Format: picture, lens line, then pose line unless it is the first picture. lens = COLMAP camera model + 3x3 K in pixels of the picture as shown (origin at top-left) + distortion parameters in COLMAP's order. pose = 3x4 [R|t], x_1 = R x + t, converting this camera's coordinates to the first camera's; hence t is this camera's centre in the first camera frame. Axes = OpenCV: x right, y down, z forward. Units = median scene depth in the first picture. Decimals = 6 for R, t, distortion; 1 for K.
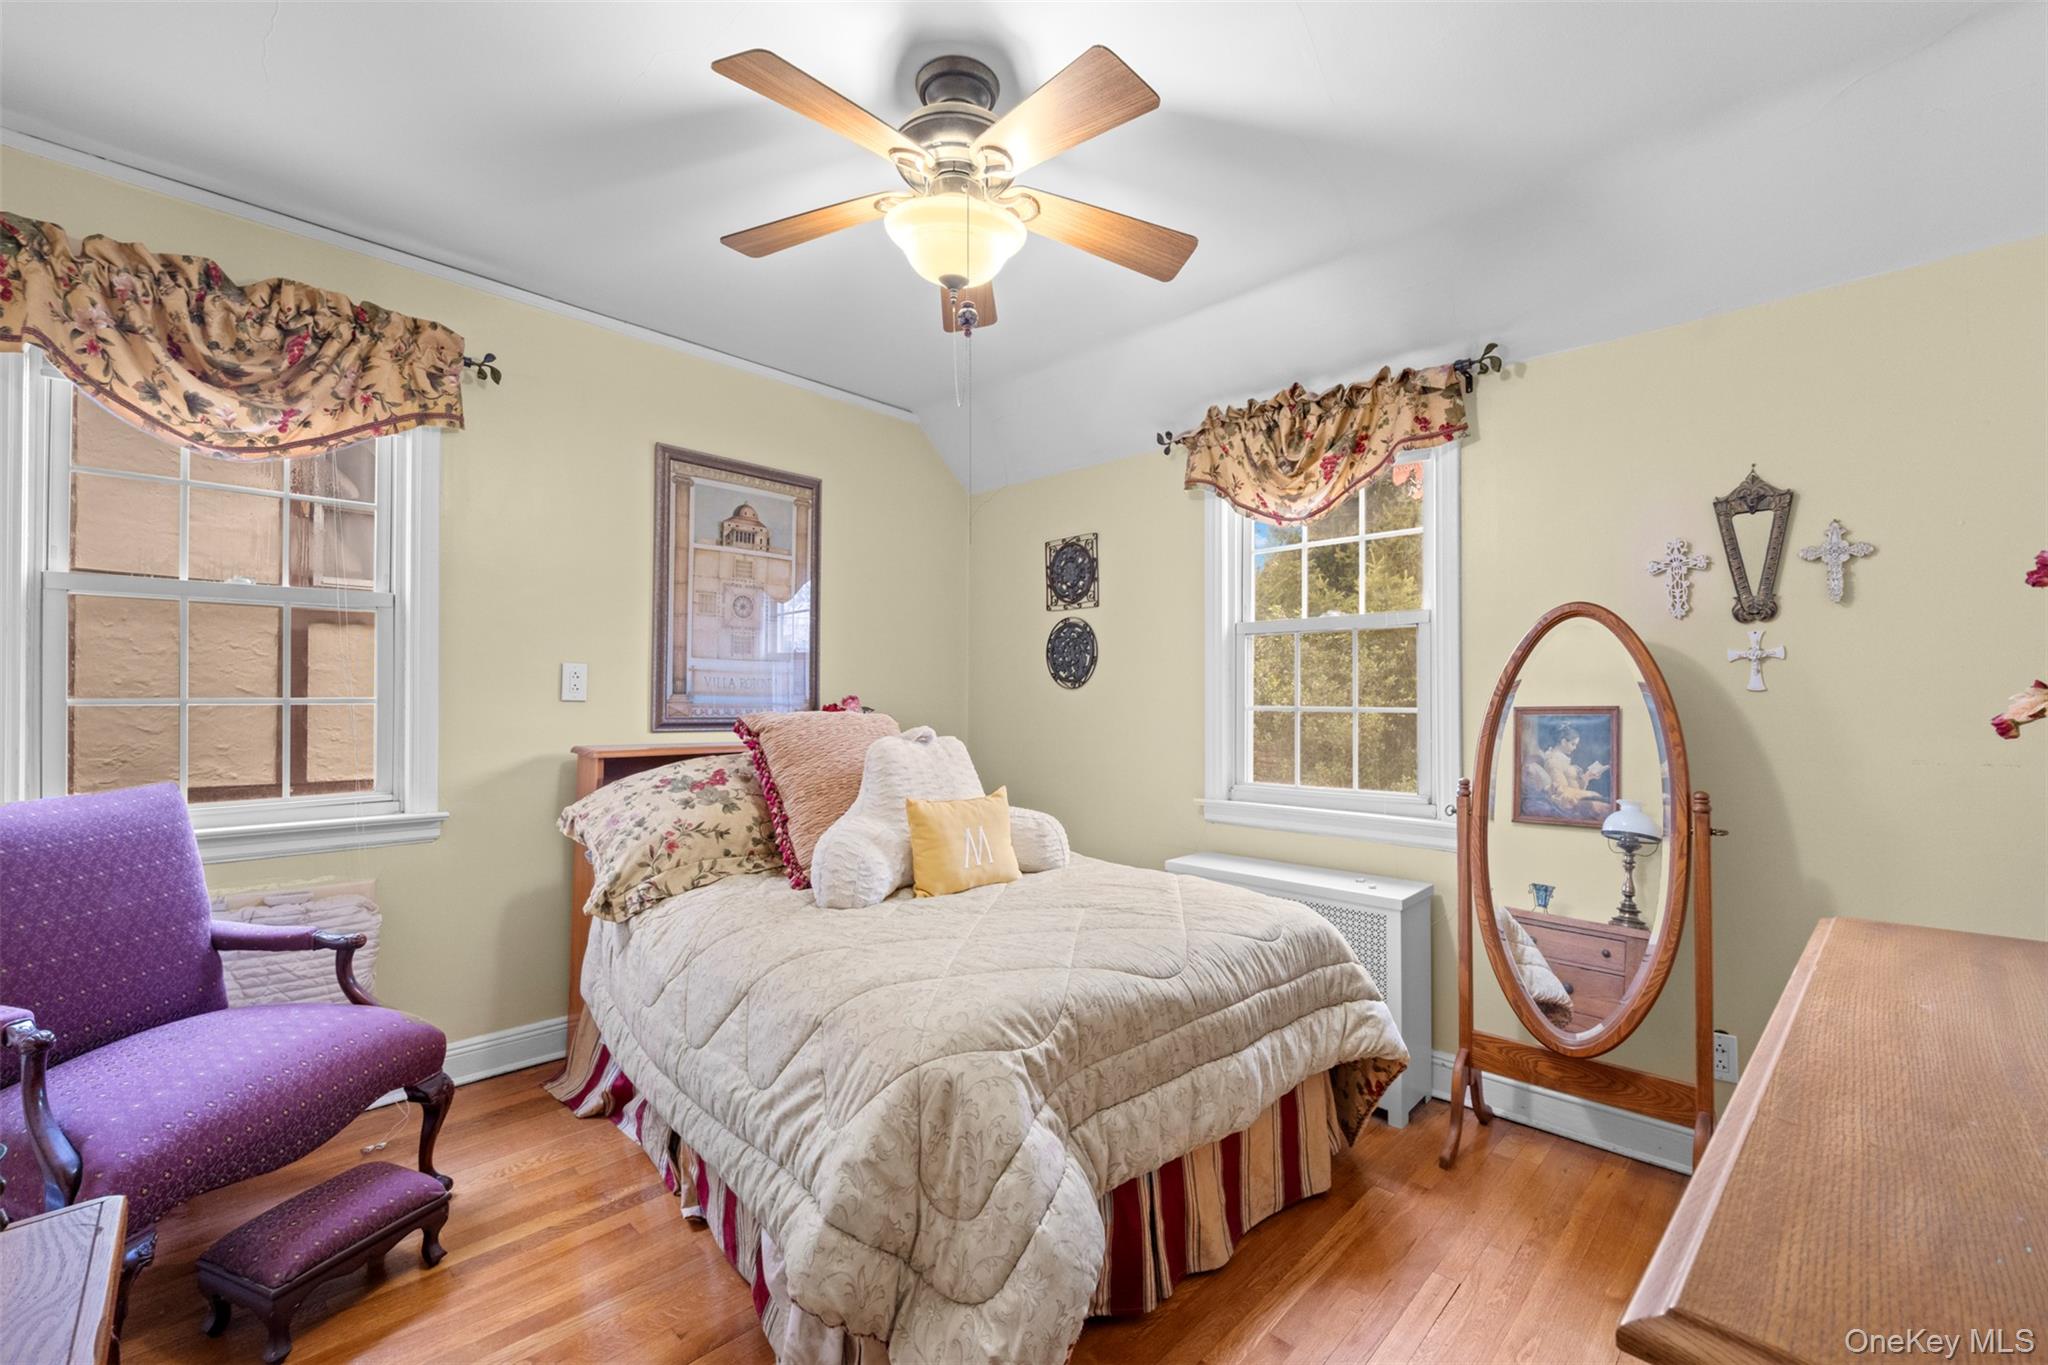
lens RADIAL K [[851.7, 0, 1028.0], [0, 851.7, 697.8], [0, 0, 1]] dist [0.002397, 0.000072]
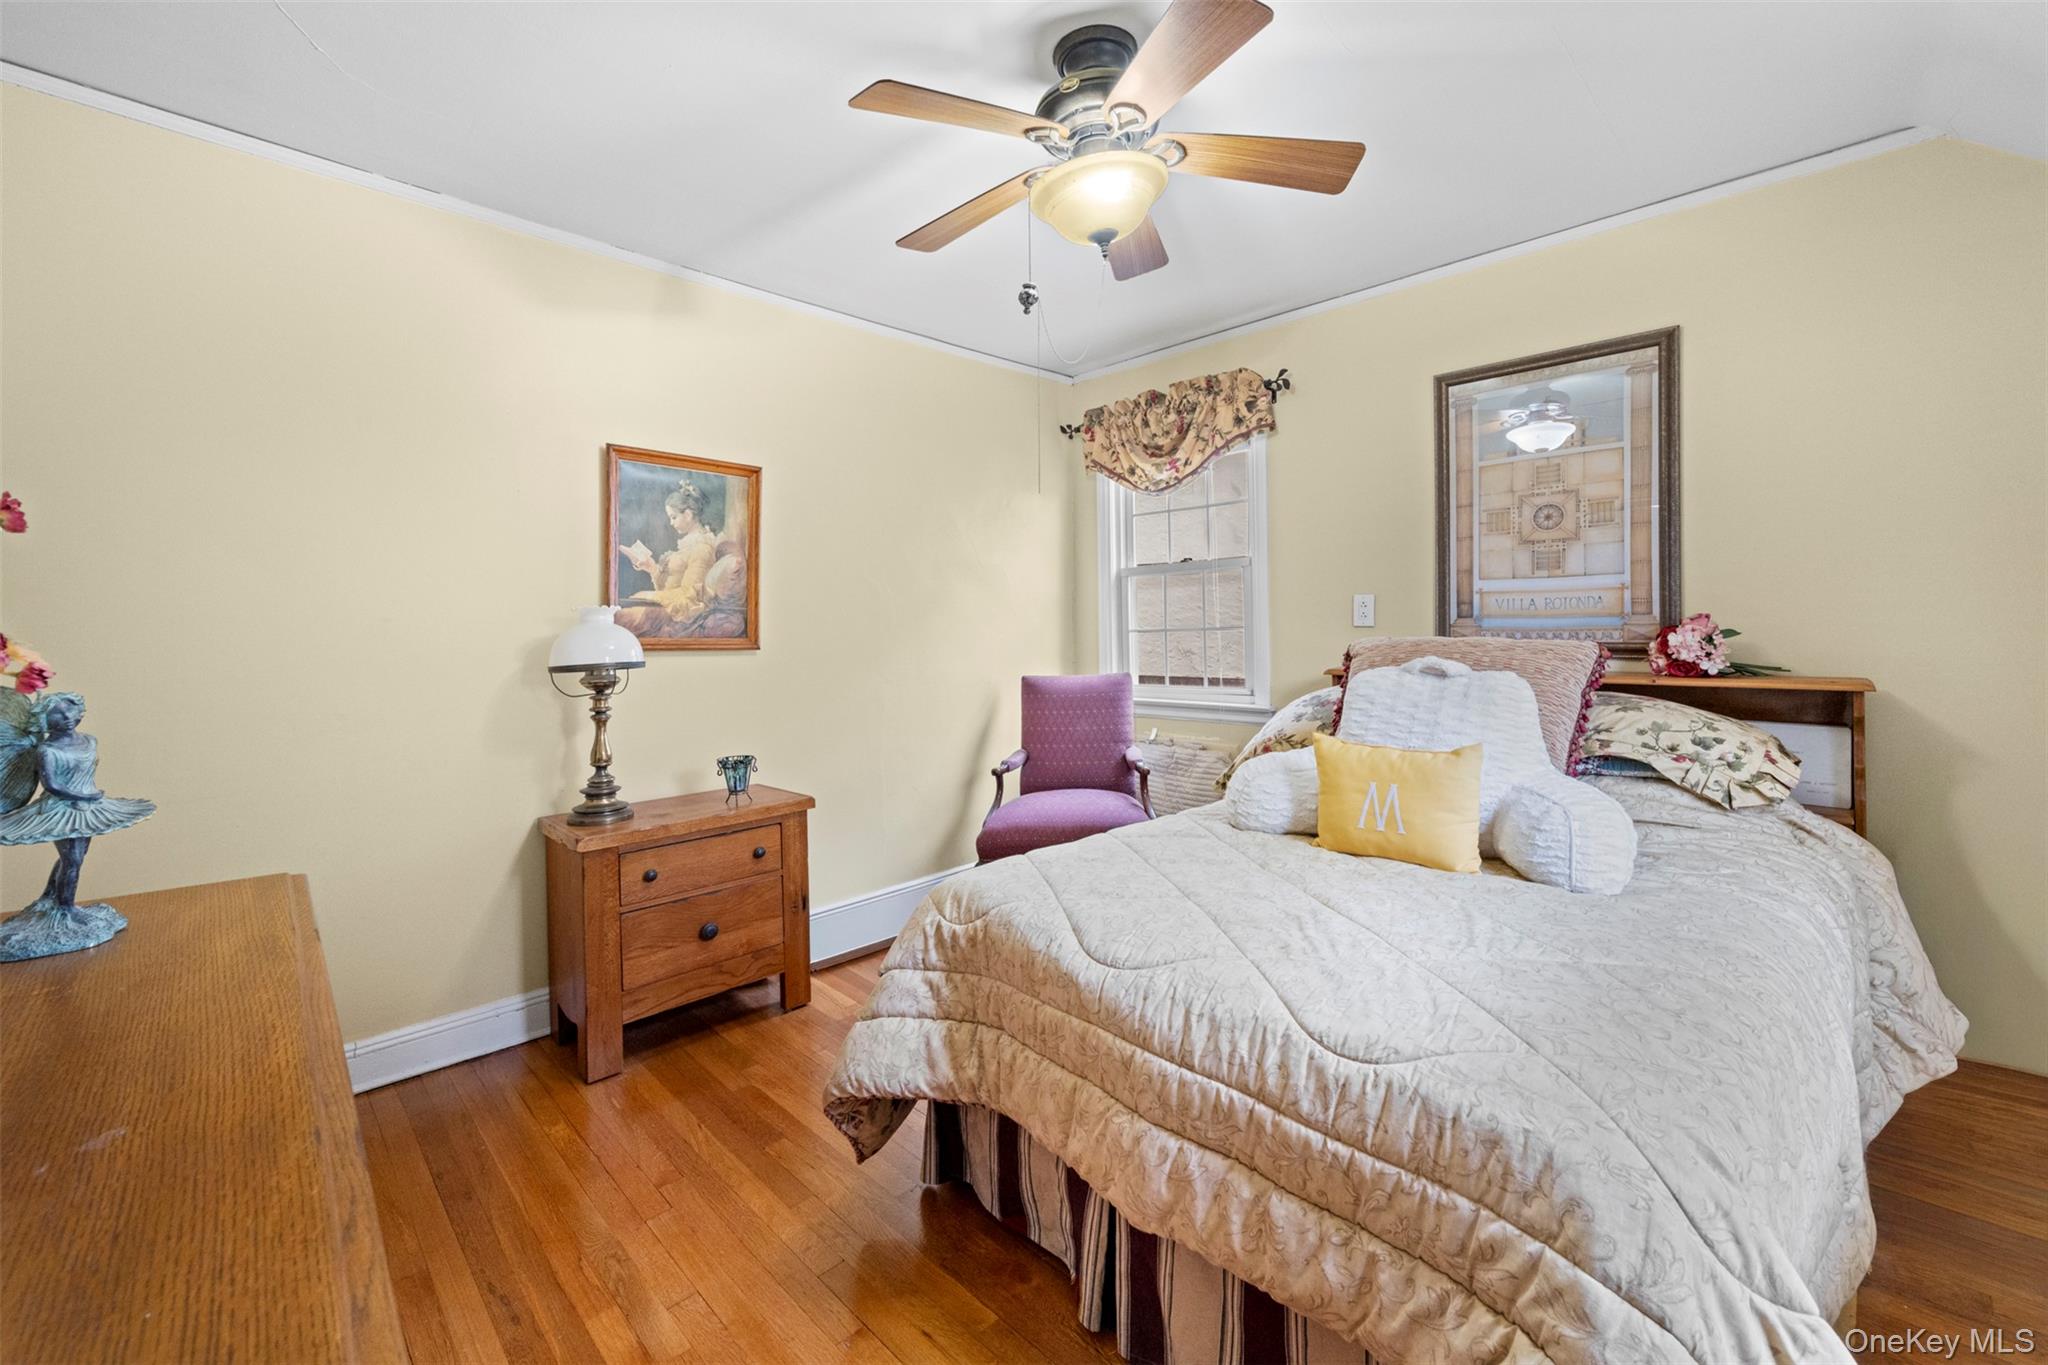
lens RADIAL K [[801.2, 0, 1082.0], [0, 801.2, 629.9], [0, 0, 1]] dist [0.000655, 0.000004]
pose [[0.042778, -0.002624, -0.999081, 0.652391], [0.018982, 0.999818, -0.001813, 0.003544], [0.998904, -0.018887, 0.042820, 0.658746]]
